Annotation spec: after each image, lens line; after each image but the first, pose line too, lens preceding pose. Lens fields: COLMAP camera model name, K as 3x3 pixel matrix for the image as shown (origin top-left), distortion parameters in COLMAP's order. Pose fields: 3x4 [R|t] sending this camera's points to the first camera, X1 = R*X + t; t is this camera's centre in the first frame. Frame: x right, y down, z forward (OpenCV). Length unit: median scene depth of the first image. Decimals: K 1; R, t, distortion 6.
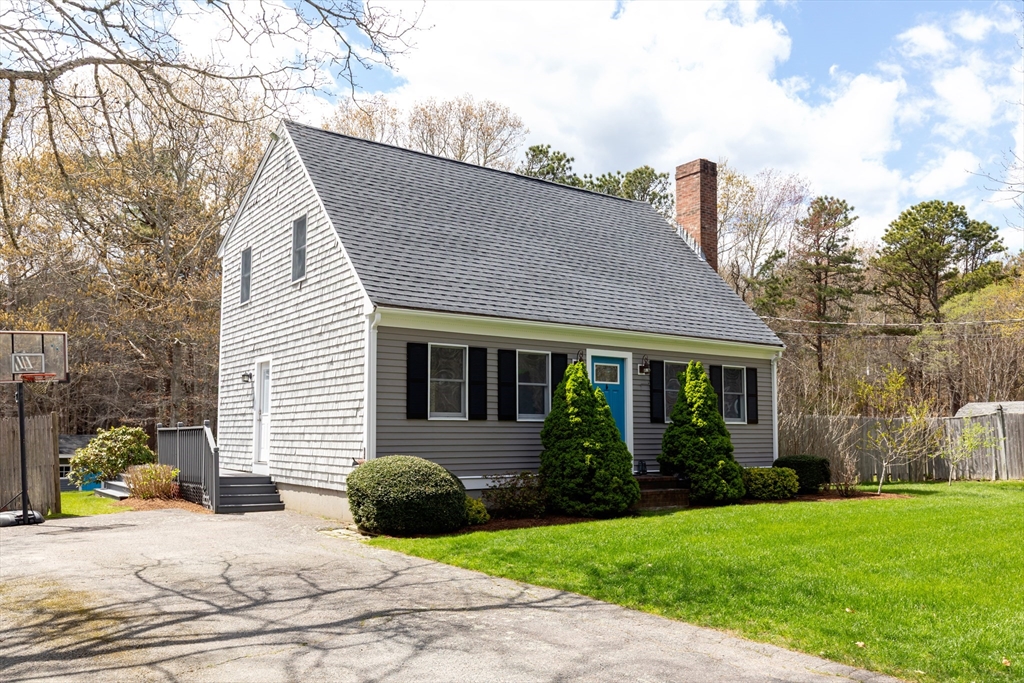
lens RADIAL K [[816.2, 0, 512.0], [0, 816.2, 341.5], [0, 0, 1]] dist [-0.015754, -0.000889]
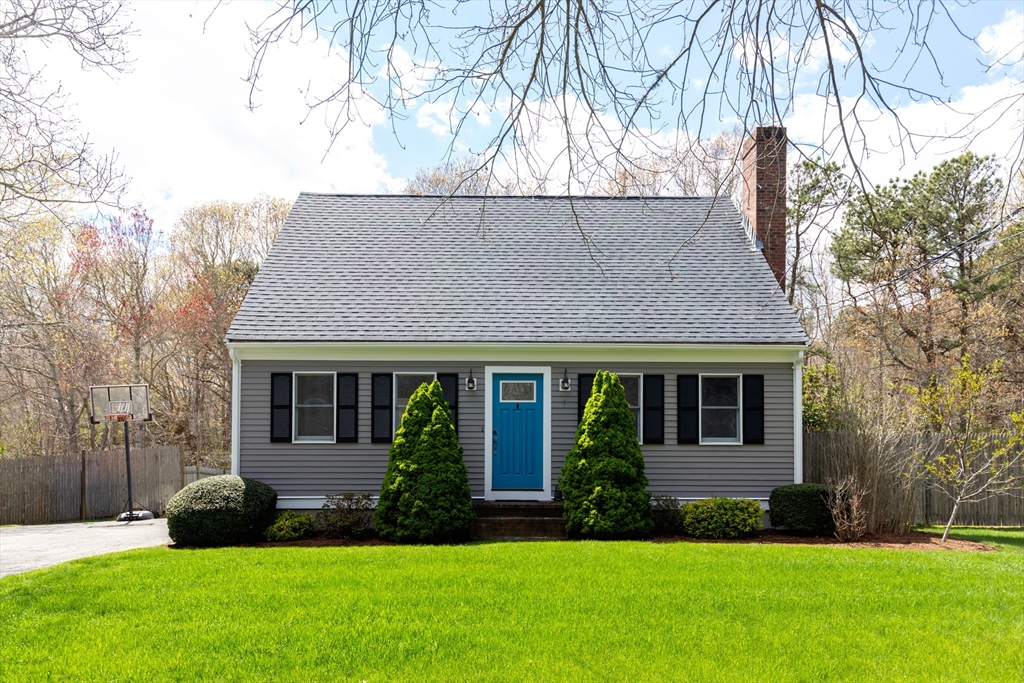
lens RADIAL K [[682.2, 0, 510.9], [0, 682.2, 431.9], [0, 0, 1]] dist [-0.006807, -0.003350]
pose [[0.823622, -0.023823, -0.566638, 0.579723], [0.063350, 0.996729, 0.050176, 0.048367], [0.563589, -0.077223, 0.822438, 0.374516]]
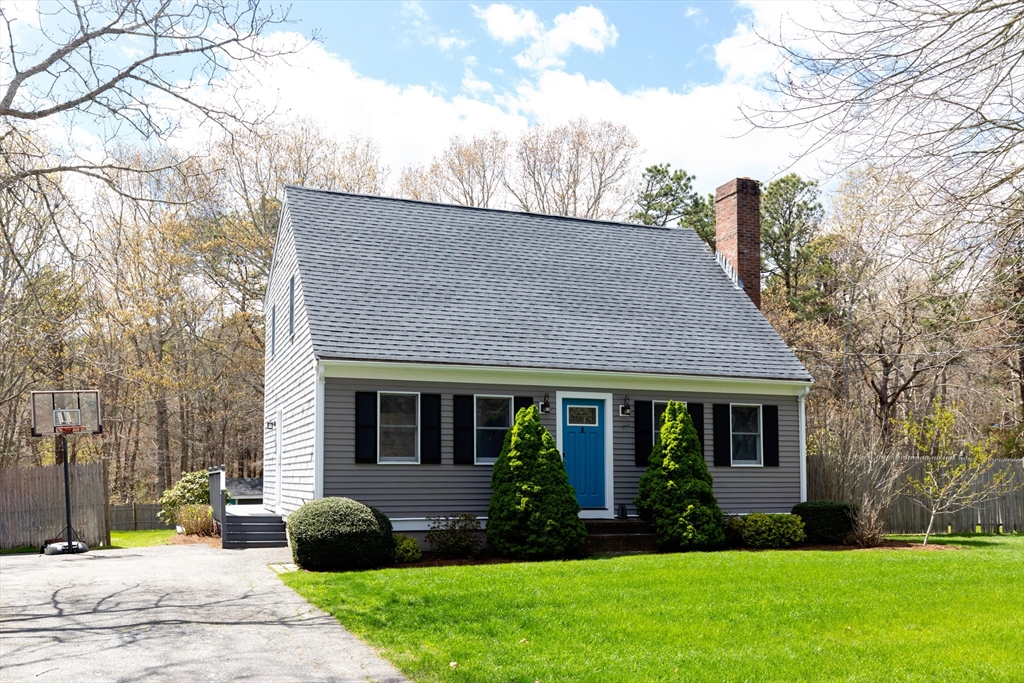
lens RADIAL K [[870.4, 0, 466.8], [0, 870.4, 398.2], [0, 0, 1]] dist [-0.010317, 0.003590]
pose [[0.959634, -0.024991, -0.280139, 0.292421], [0.031761, 0.999302, 0.019652, -0.007083], [0.279453, -0.027756, 0.959758, -0.045872]]
